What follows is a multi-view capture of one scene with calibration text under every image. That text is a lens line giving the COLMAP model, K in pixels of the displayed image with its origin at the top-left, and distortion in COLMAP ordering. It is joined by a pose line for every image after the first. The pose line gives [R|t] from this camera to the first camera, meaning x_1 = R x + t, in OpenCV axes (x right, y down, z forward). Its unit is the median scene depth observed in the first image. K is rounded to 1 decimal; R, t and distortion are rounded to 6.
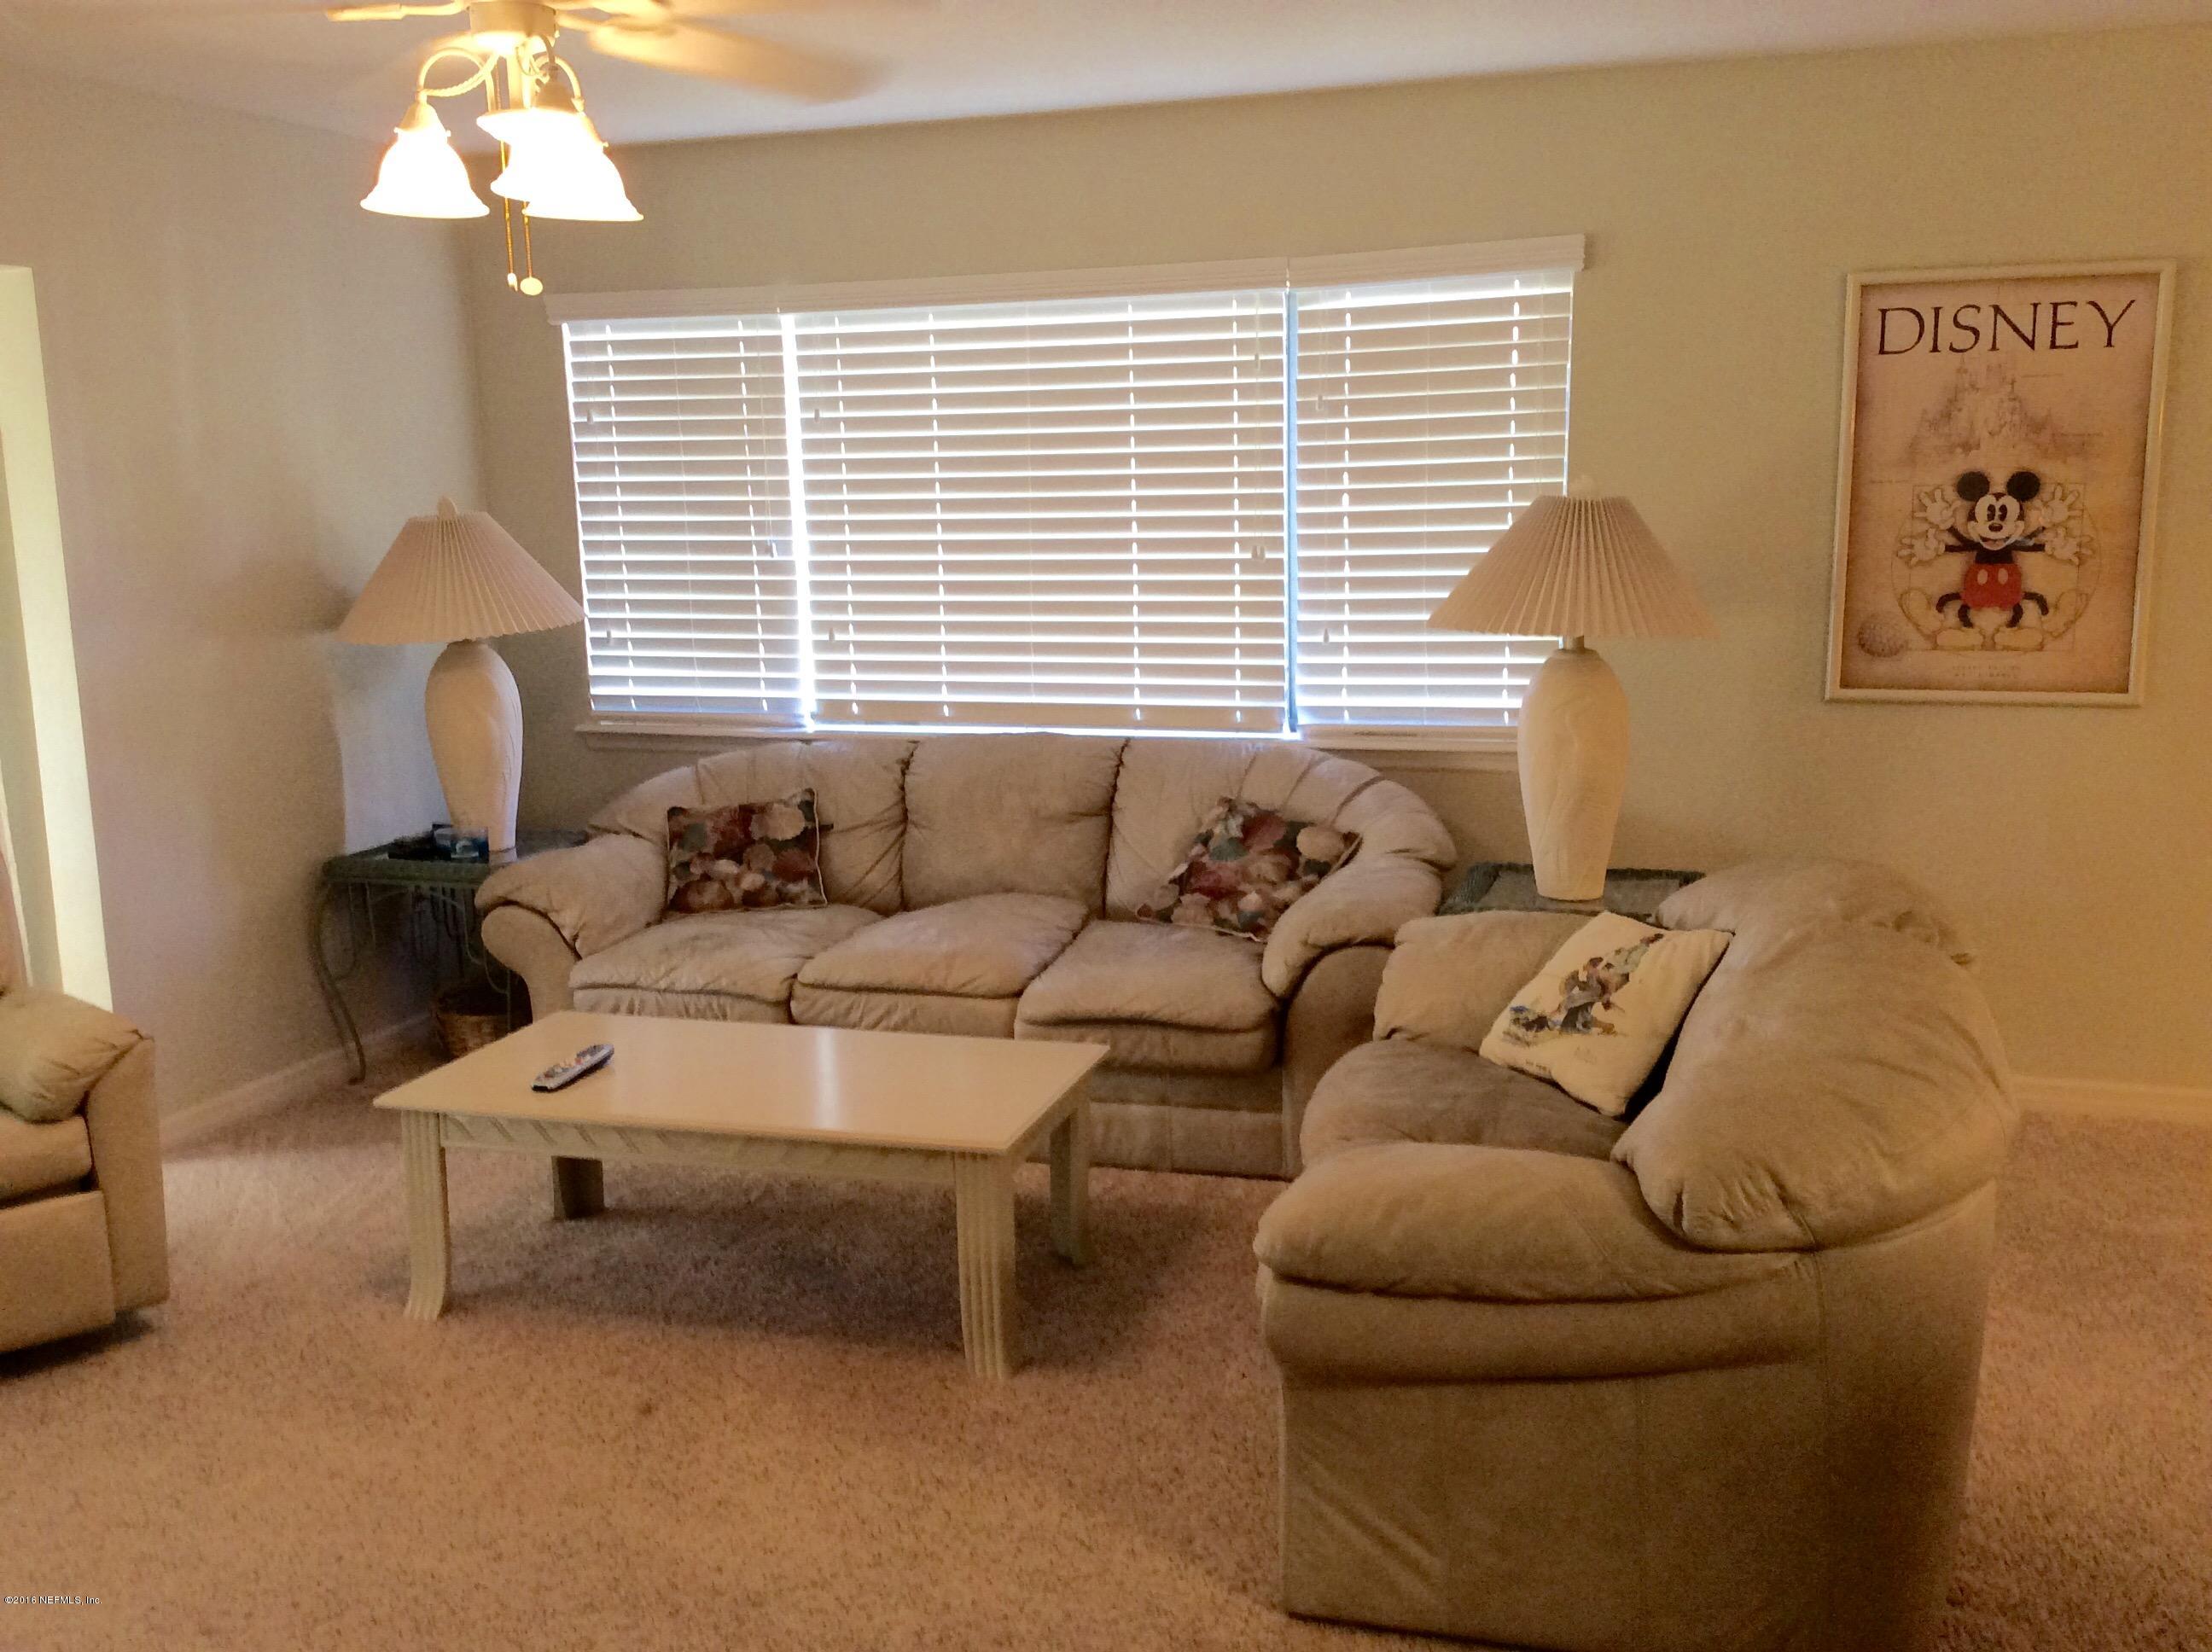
lens RADIAL K [[2009.4, 0, 1083.7], [0, 2009.4, 814.5], [0, 0, 1]] dist [0.096169, -0.177854]
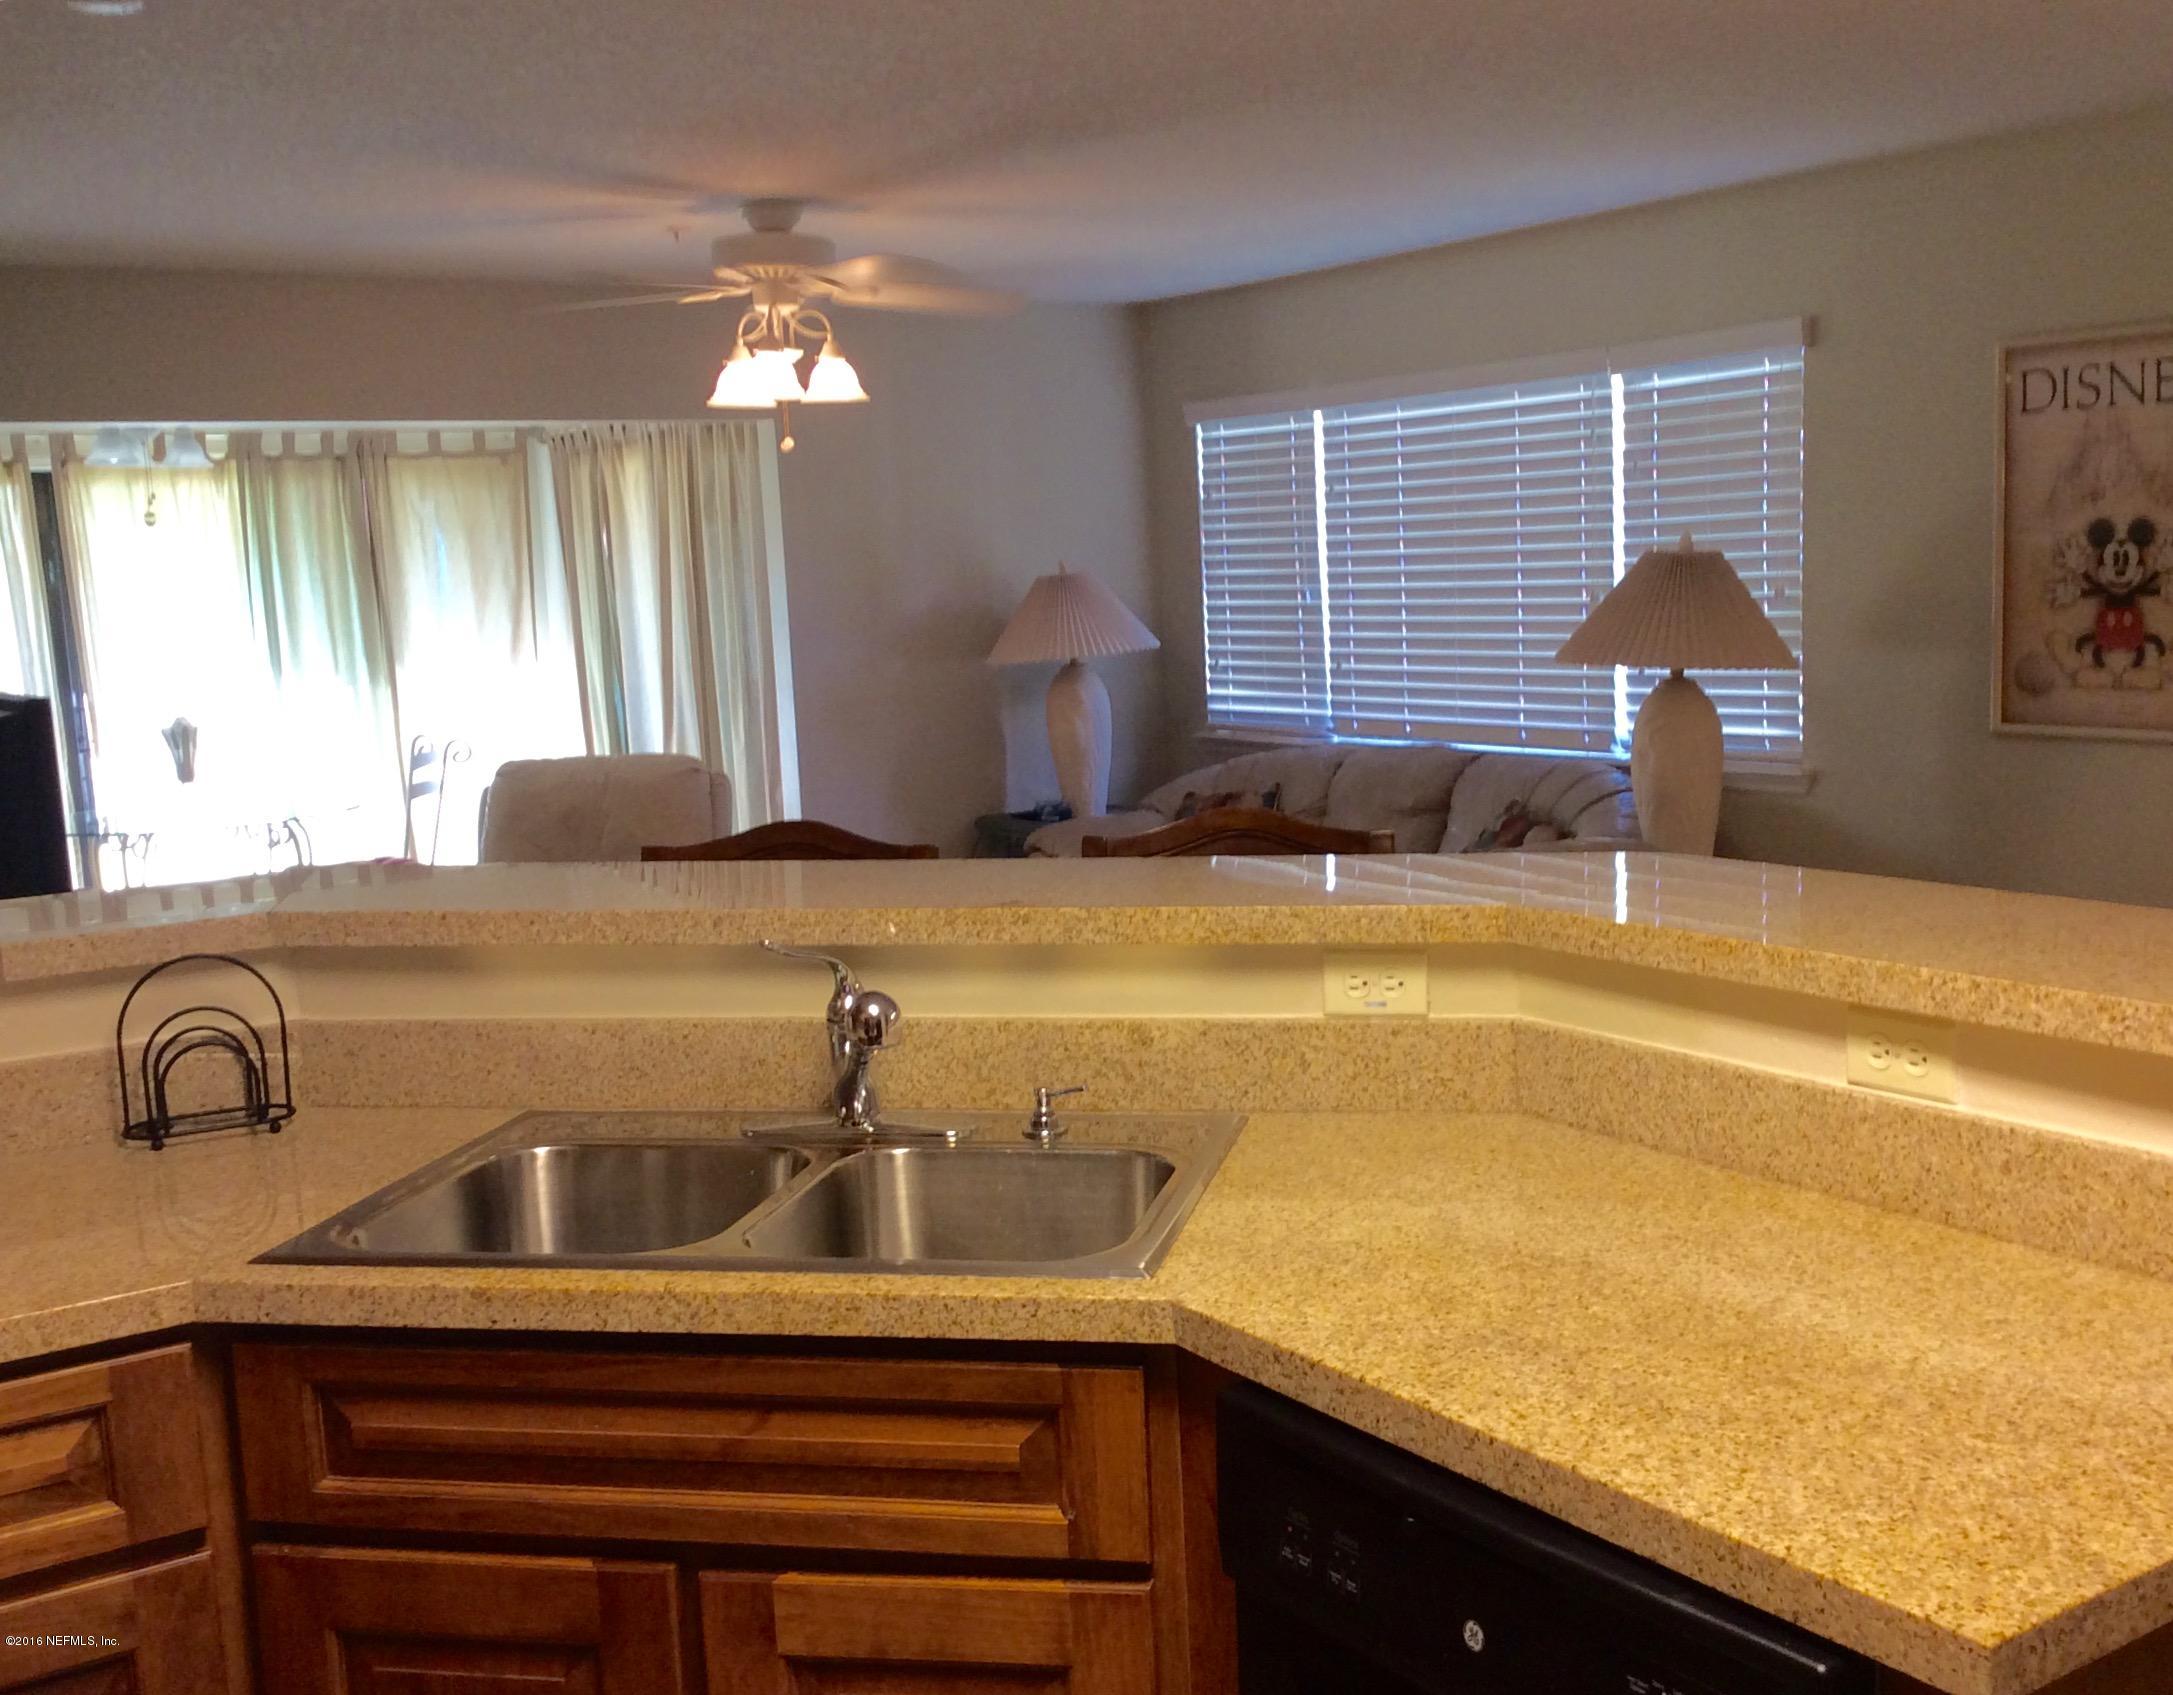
lens RADIAL K [[2296.8, 0, 1156.2], [0, 2296.8, 837.7], [0, 0, 1]] dist [0.143561, -0.321234]
pose [[0.807180, 0.059092, -0.587340, 0.747558], [-0.072580, 0.997362, 0.000598, 0.029960], [0.585826, 0.042146, 0.809340, -0.253794]]
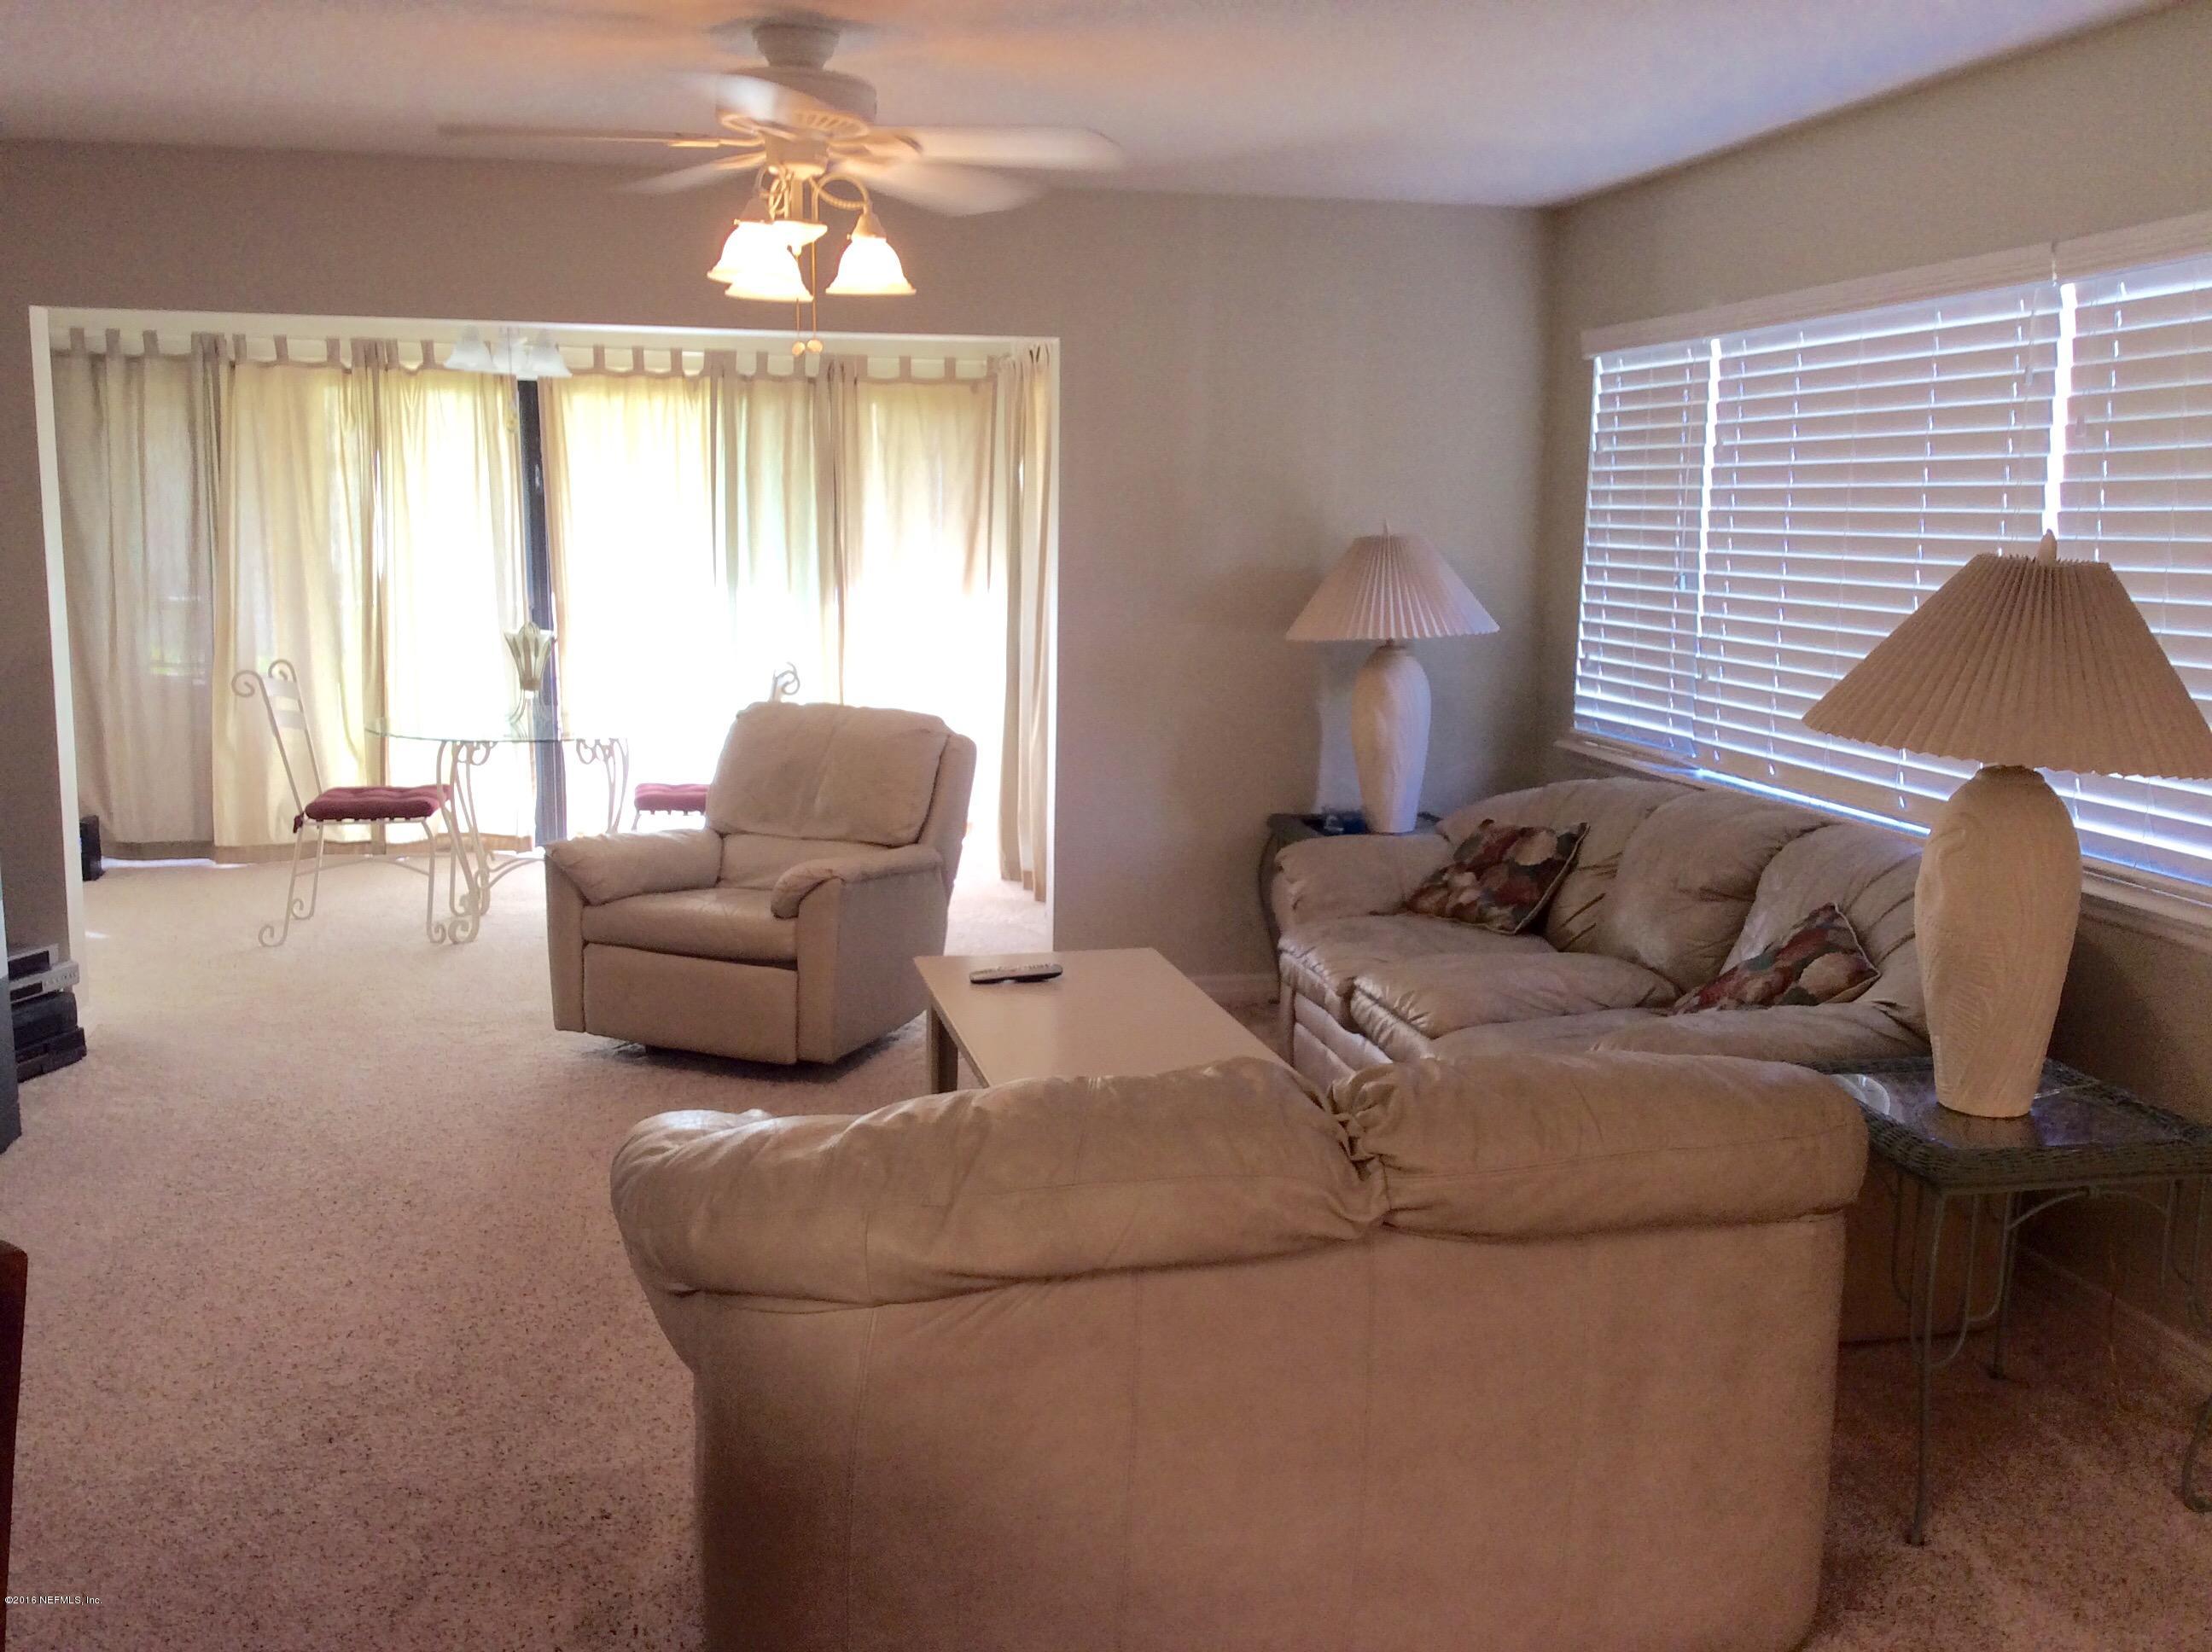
lens RADIAL K [[2009.4, 0, 1083.7], [0, 2009.4, 814.5], [0, 0, 1]] dist [0.096169, -0.177854]
pose [[0.494414, 0.157944, -0.854756, 0.660756], [-0.169568, 0.981986, 0.083371, -0.065606], [0.852526, 0.103720, 0.512290, 0.325961]]
